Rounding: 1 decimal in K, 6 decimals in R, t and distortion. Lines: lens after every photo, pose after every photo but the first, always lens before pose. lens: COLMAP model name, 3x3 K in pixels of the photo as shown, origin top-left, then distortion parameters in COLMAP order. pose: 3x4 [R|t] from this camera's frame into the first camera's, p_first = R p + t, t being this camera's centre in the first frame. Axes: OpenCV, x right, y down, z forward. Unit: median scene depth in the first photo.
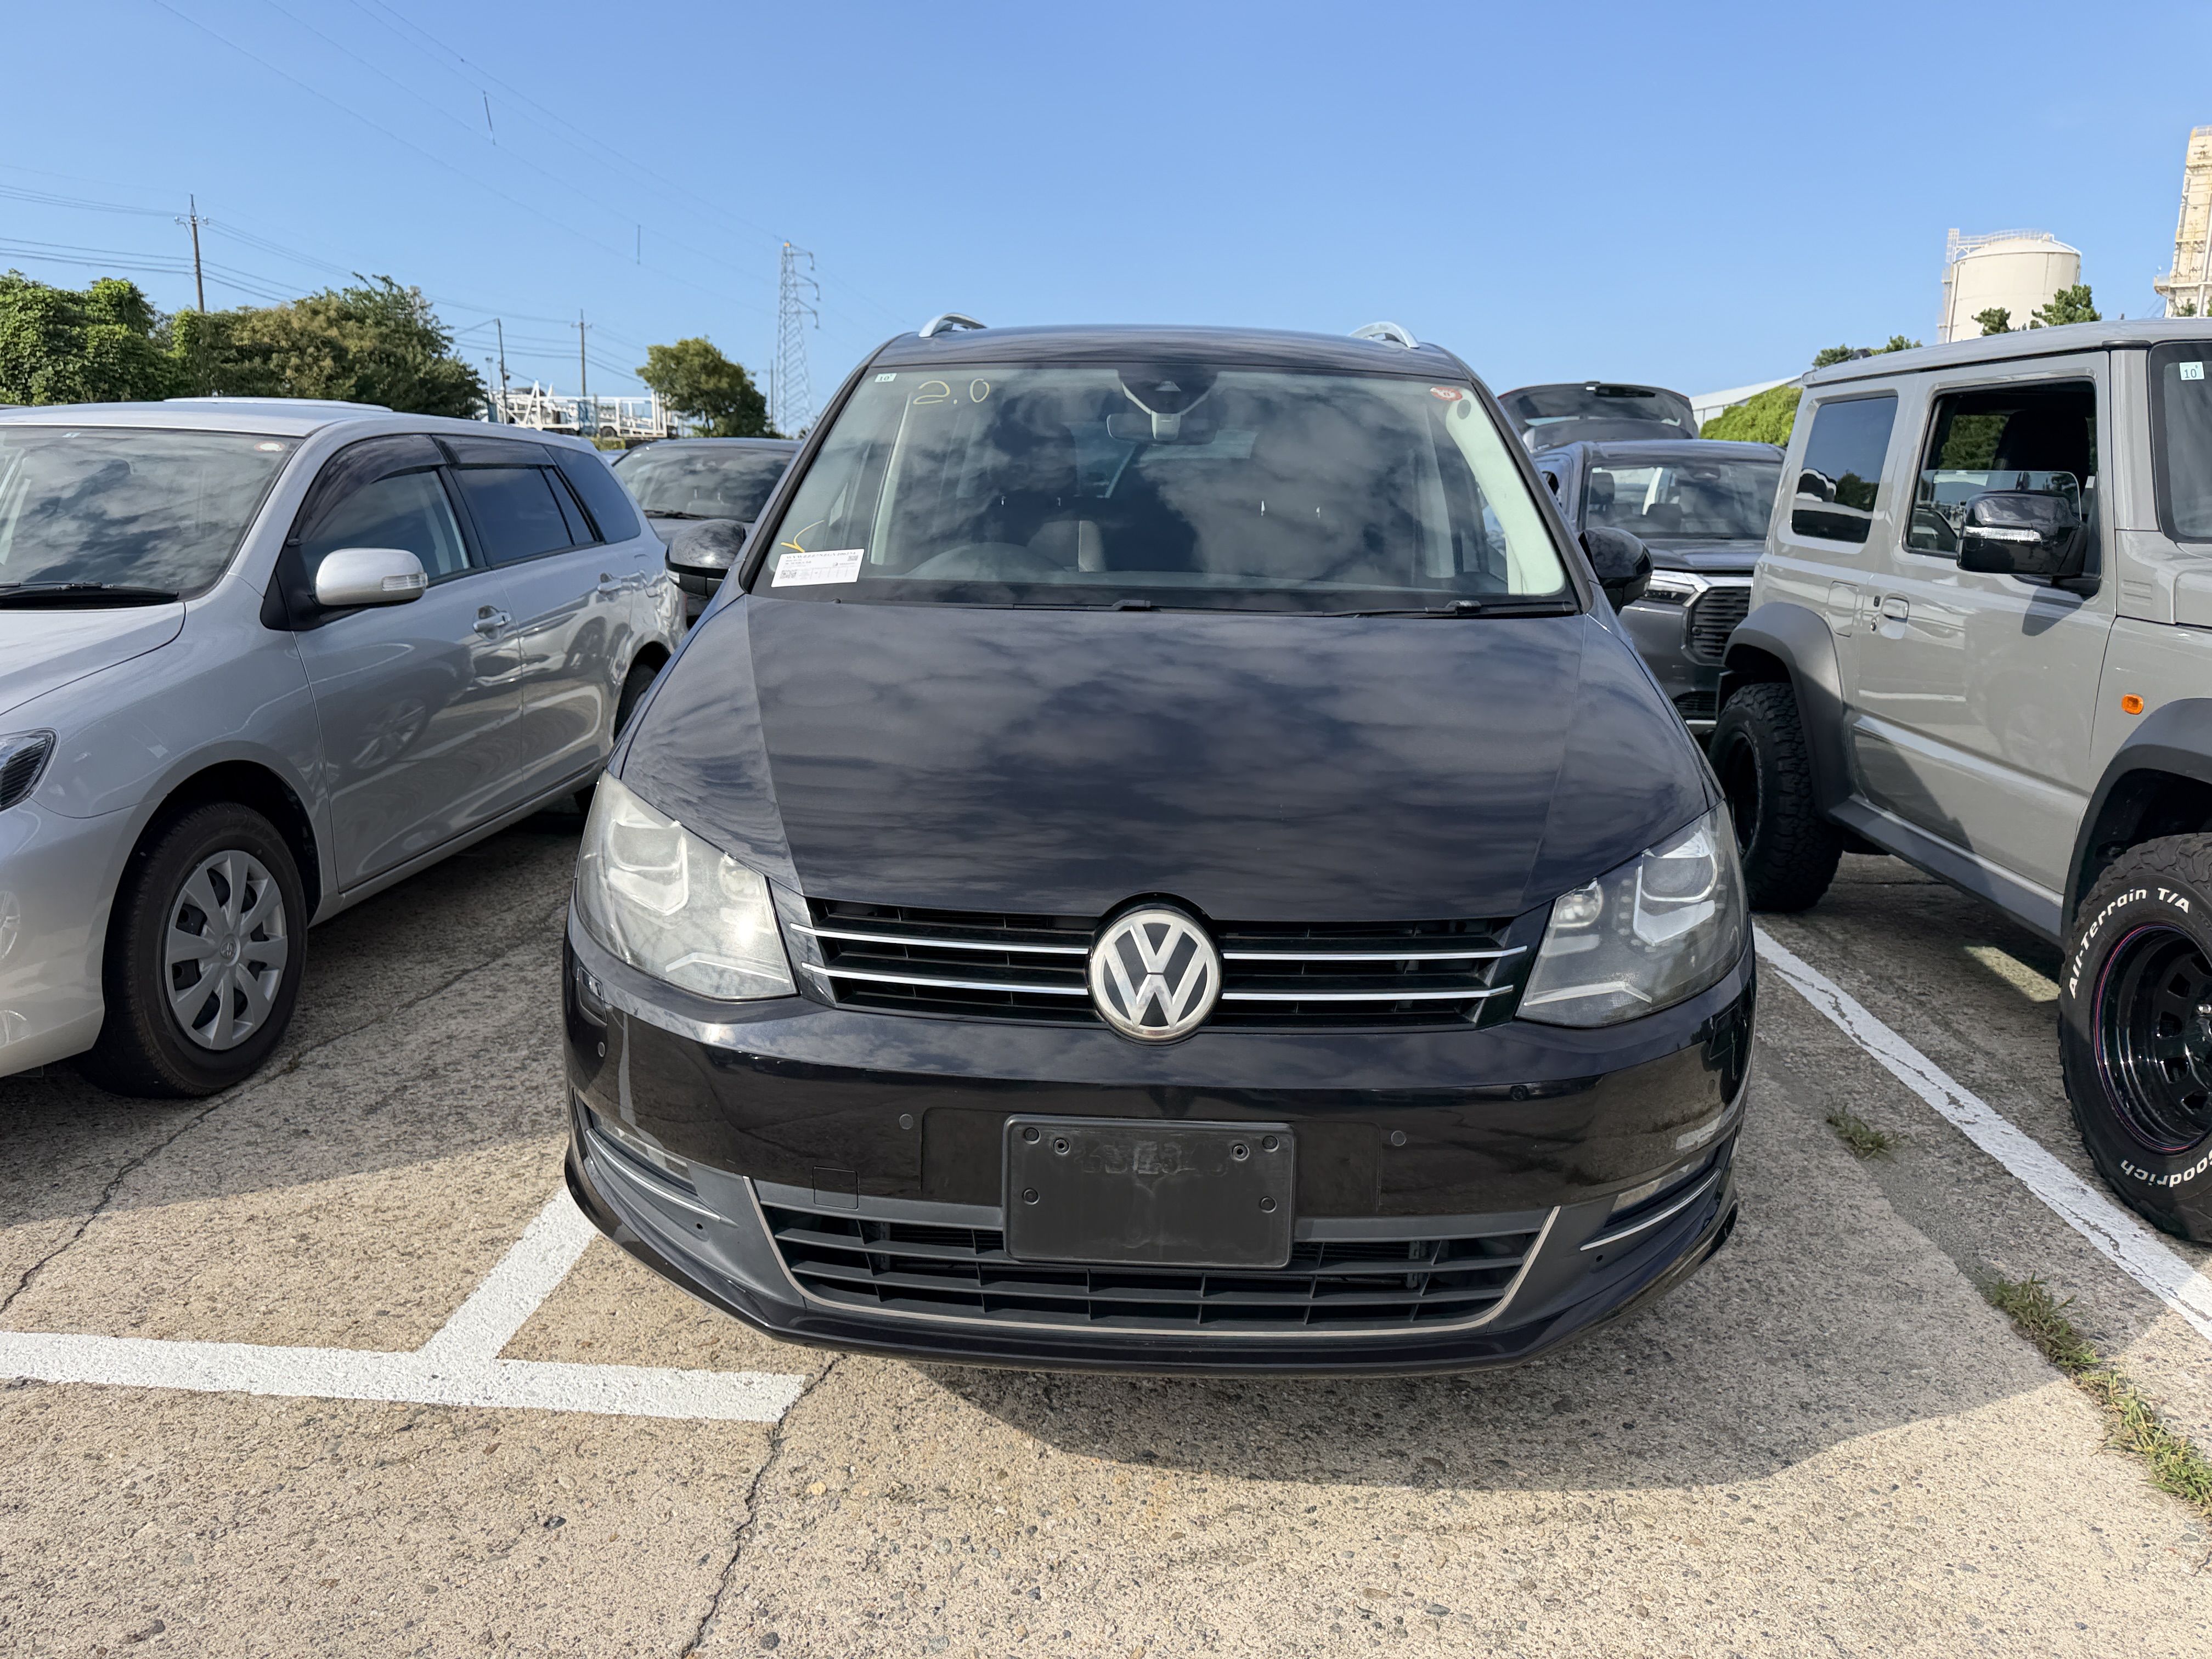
lens RADIAL K [[1572.9, 0, 1105.3], [0, 1572.9, 820.2], [0, 0, 1]] dist [0.053397, -0.067311]
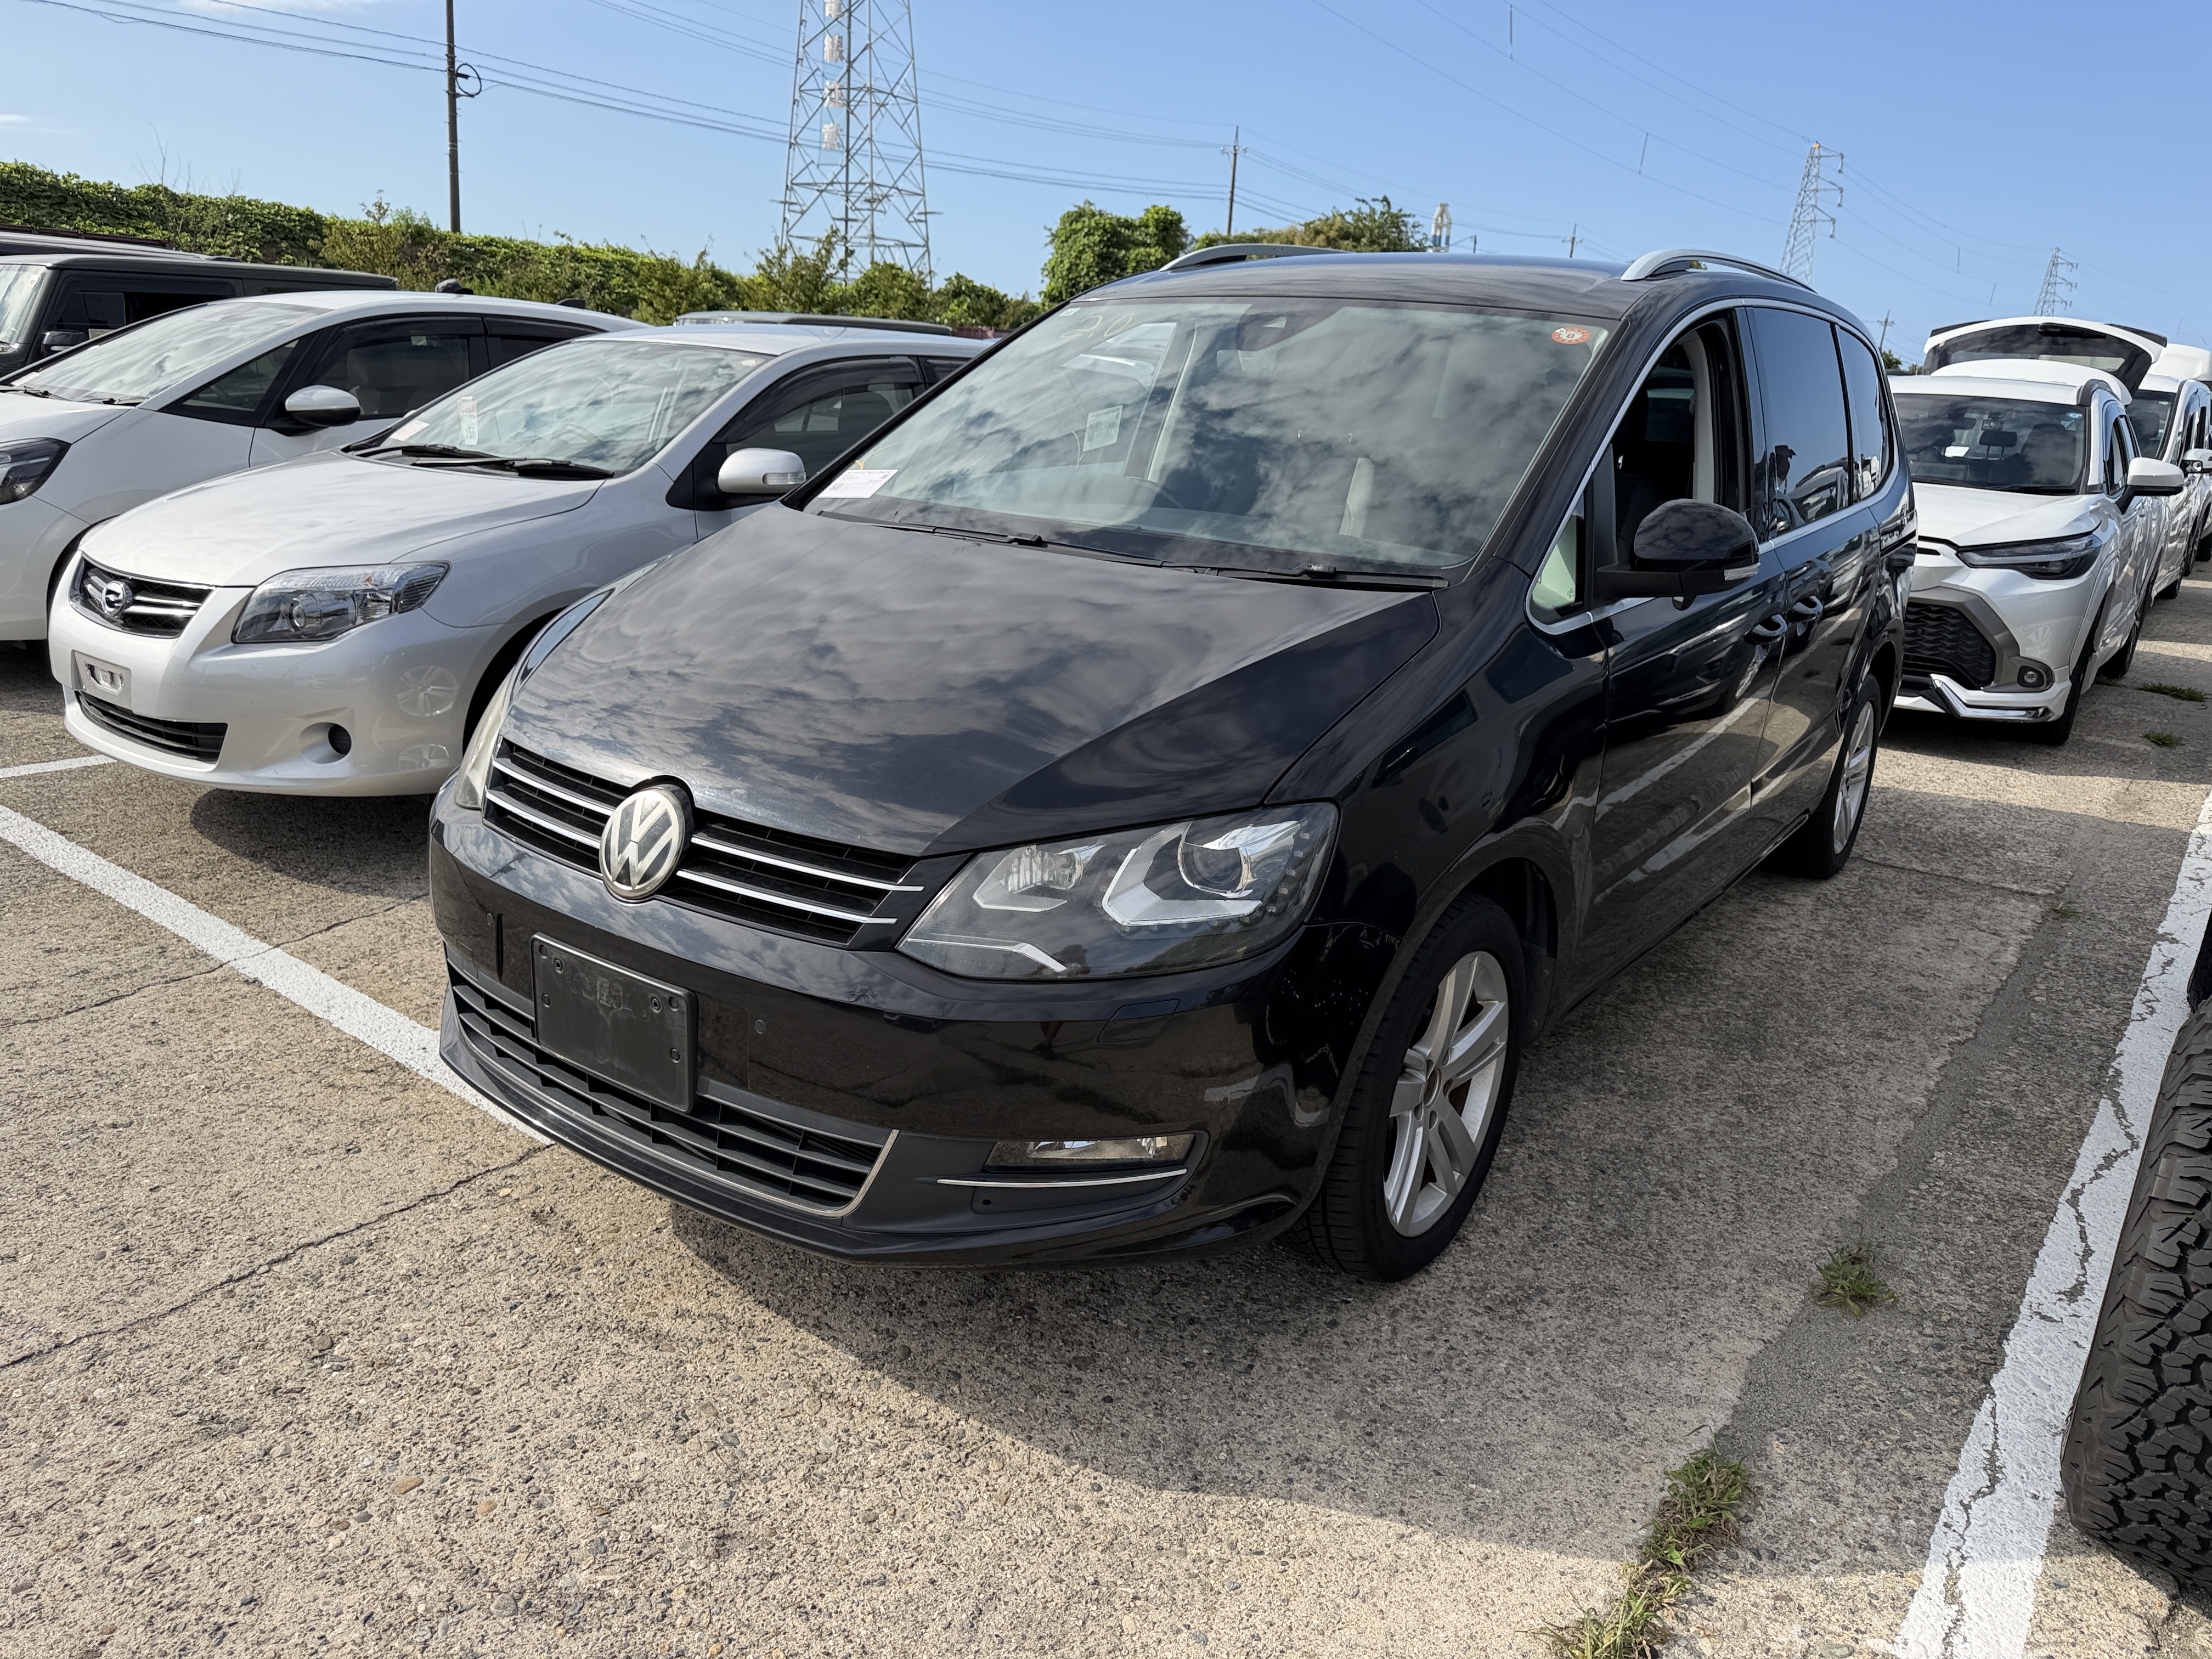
lens RADIAL K [[1572.9, 0, 1100.2], [0, 1572.9, 834.2], [0, 0, 1]] dist [0.053397, -0.067311]
pose [[0.826715, 0.186915, -0.530665, 0.501840], [-0.156572, 0.982375, 0.102098, -0.043798], [0.540395, -0.001318, 0.841410, 0.101939]]
